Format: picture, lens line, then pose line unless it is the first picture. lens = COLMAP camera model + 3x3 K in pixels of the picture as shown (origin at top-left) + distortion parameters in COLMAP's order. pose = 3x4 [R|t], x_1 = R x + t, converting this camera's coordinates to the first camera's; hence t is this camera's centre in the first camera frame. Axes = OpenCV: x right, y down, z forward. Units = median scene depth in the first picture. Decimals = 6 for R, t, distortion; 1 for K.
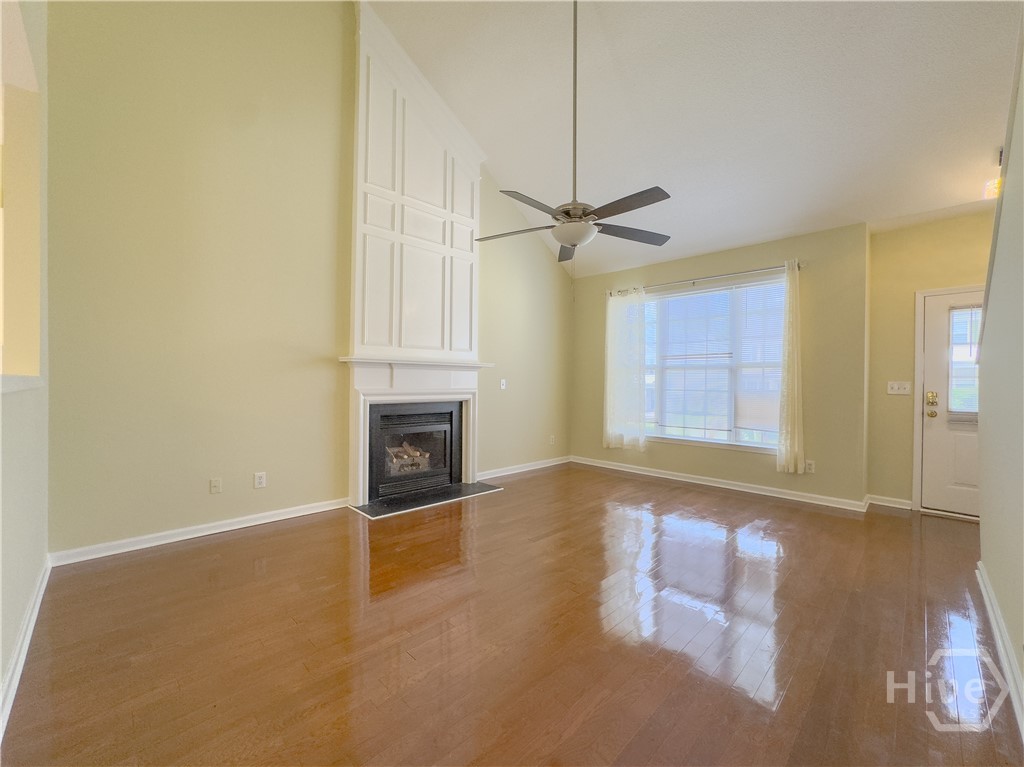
lens RADIAL K [[417.3, 0, 509.1], [0, 417.3, 384.3], [0, 0, 1]] dist [-0.031033, 0.013565]
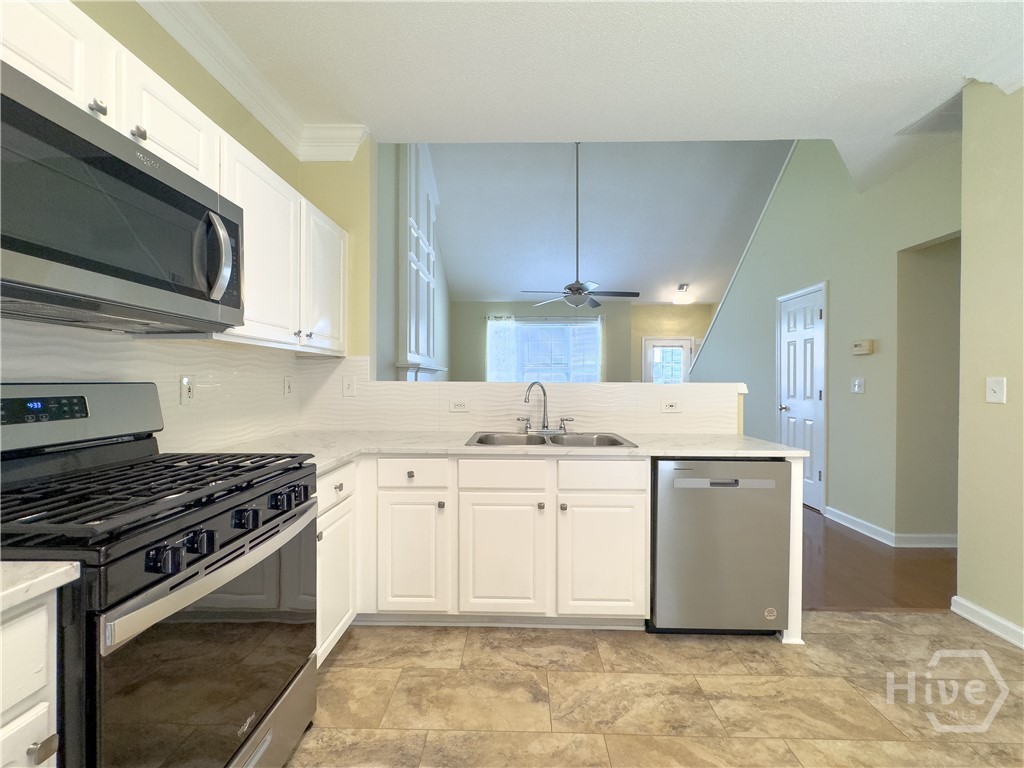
lens RADIAL K [[417.3, 0, 507.9], [0, 417.3, 383.7], [0, 0, 1]] dist [-0.031033, 0.013565]
pose [[0.725207, -0.012197, 0.688423, -0.913028], [0.008148, 0.999925, 0.009131, -0.011752], [-0.688483, -0.001013, 0.725252, -0.074448]]
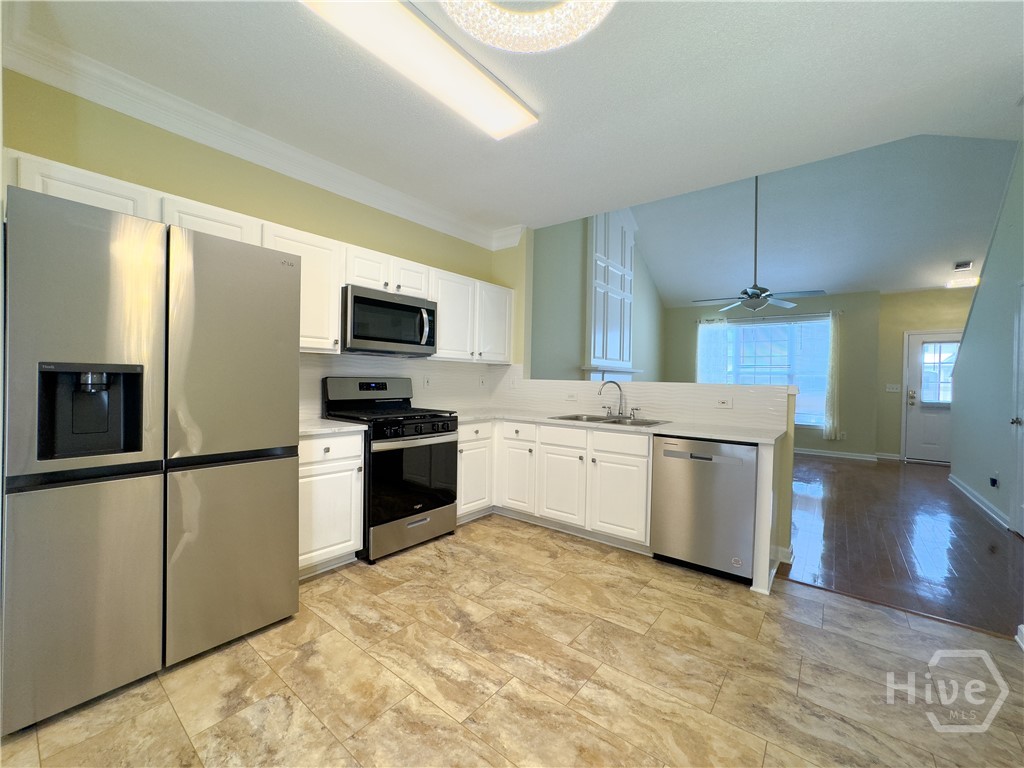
lens RADIAL K [[417.3, 0, 506.9], [0, 417.3, 385.6], [0, 0, 1]] dist [-0.031033, 0.013565]
pose [[0.993782, 0.006734, 0.111139, -0.788484], [-0.008015, 0.999906, 0.011083, -0.007571], [-0.111054, -0.011904, 0.993743, -0.481584]]
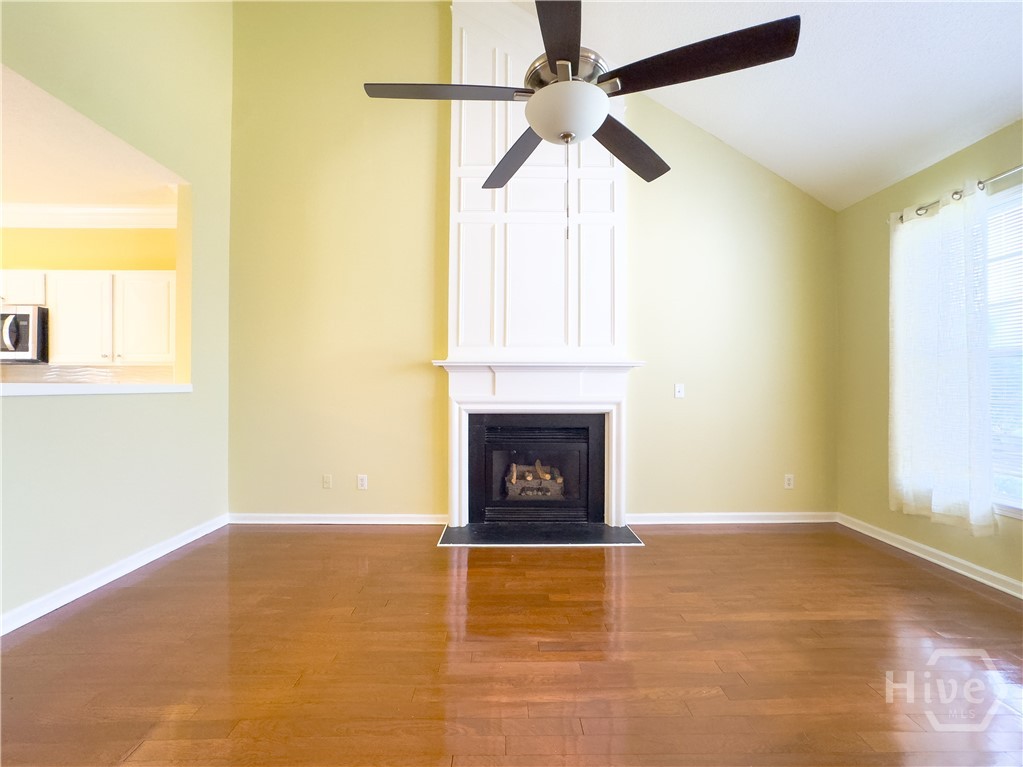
lens RADIAL K [[416.8, 0, 520.7], [0, 416.8, 376.6], [0, 0, 1]] dist [-0.031033, 0.013565]
pose [[0.723489, -0.029163, -0.689720, 0.342011], [0.001392, 0.999167, -0.040786, 0.005861], [0.690335, 0.028548, 0.722927, 0.408751]]
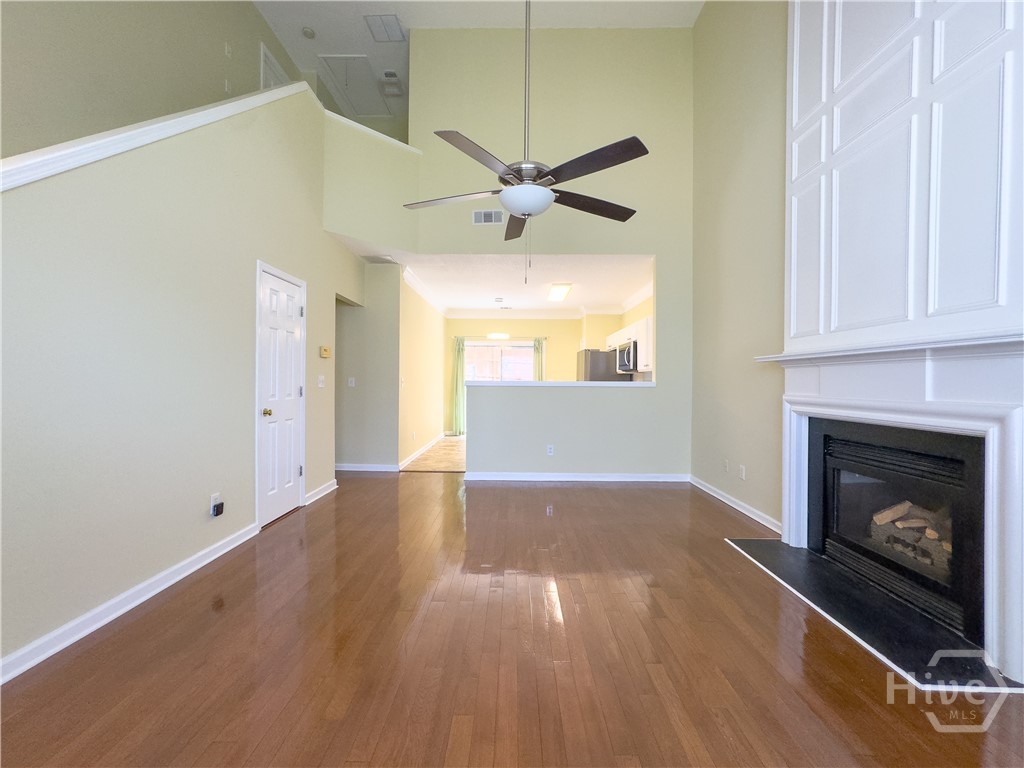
lens RADIAL K [[417.3, 0, 512.1], [0, 417.3, 384.6], [0, 0, 1]] dist [-0.031033, 0.013565]
pose [[-0.708282, -0.010064, -0.705858, 0.525229], [-0.017863, 0.999834, 0.003669, -0.001996], [0.705704, 0.015208, -0.708344, 1.094769]]
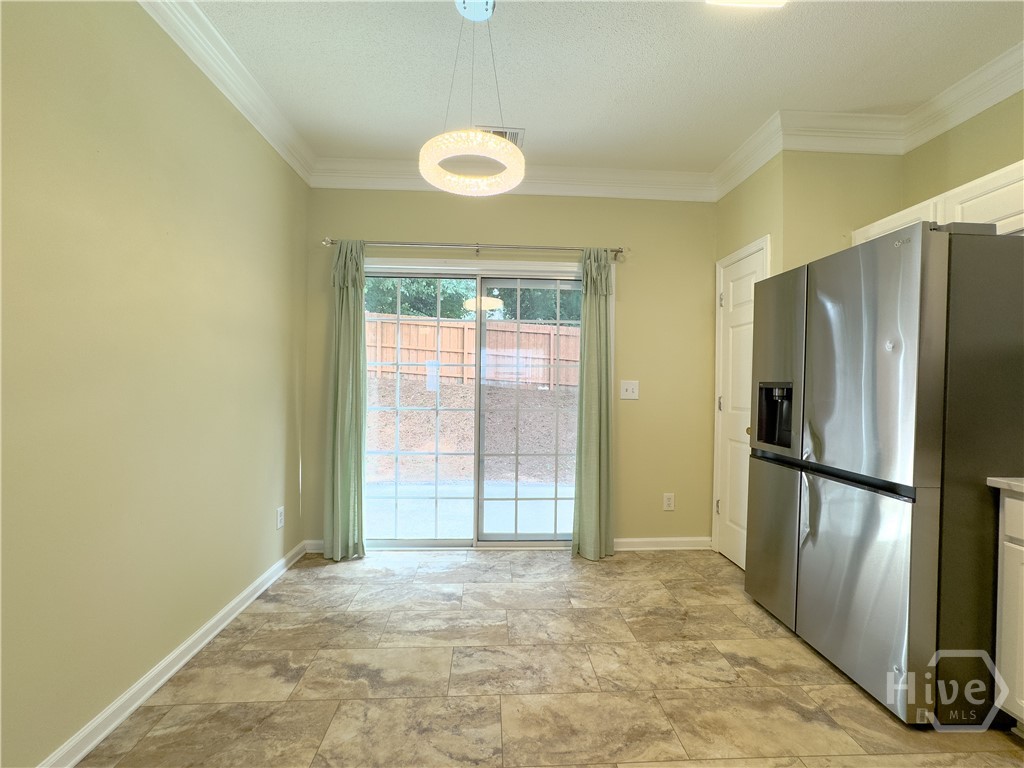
lens RADIAL K [[417.3, 0, 511.6], [0, 417.3, 383.6], [0, 0, 1]] dist [-0.031033, 0.013565]
pose [[-0.662375, -0.018360, -0.748947, -0.495179], [-0.023945, 0.999708, -0.003331, -0.008152], [0.748789, 0.015727, -0.662621, 0.001592]]
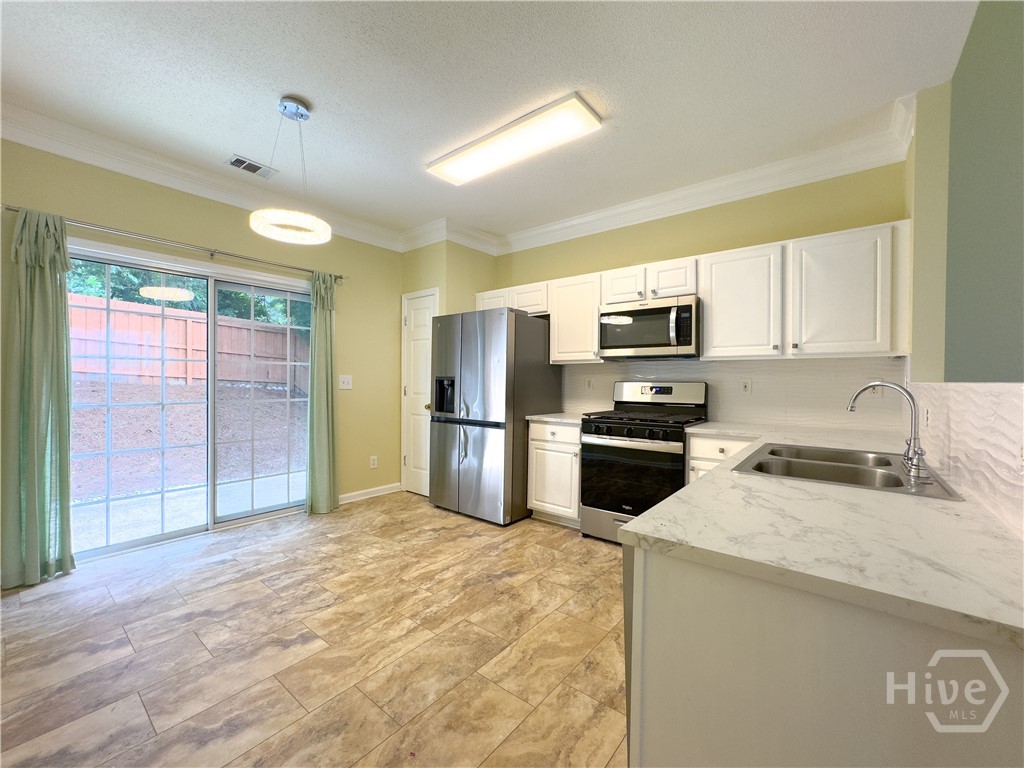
lens RADIAL K [[417.3, 0, 511.5], [0, 417.3, 383.9], [0, 0, 1]] dist [-0.031033, 0.013565]
pose [[0.112332, -0.002017, -0.993669, -0.174245], [-0.011637, 0.999927, -0.003345, -0.002393], [0.993603, 0.011939, 0.112300, -0.052382]]
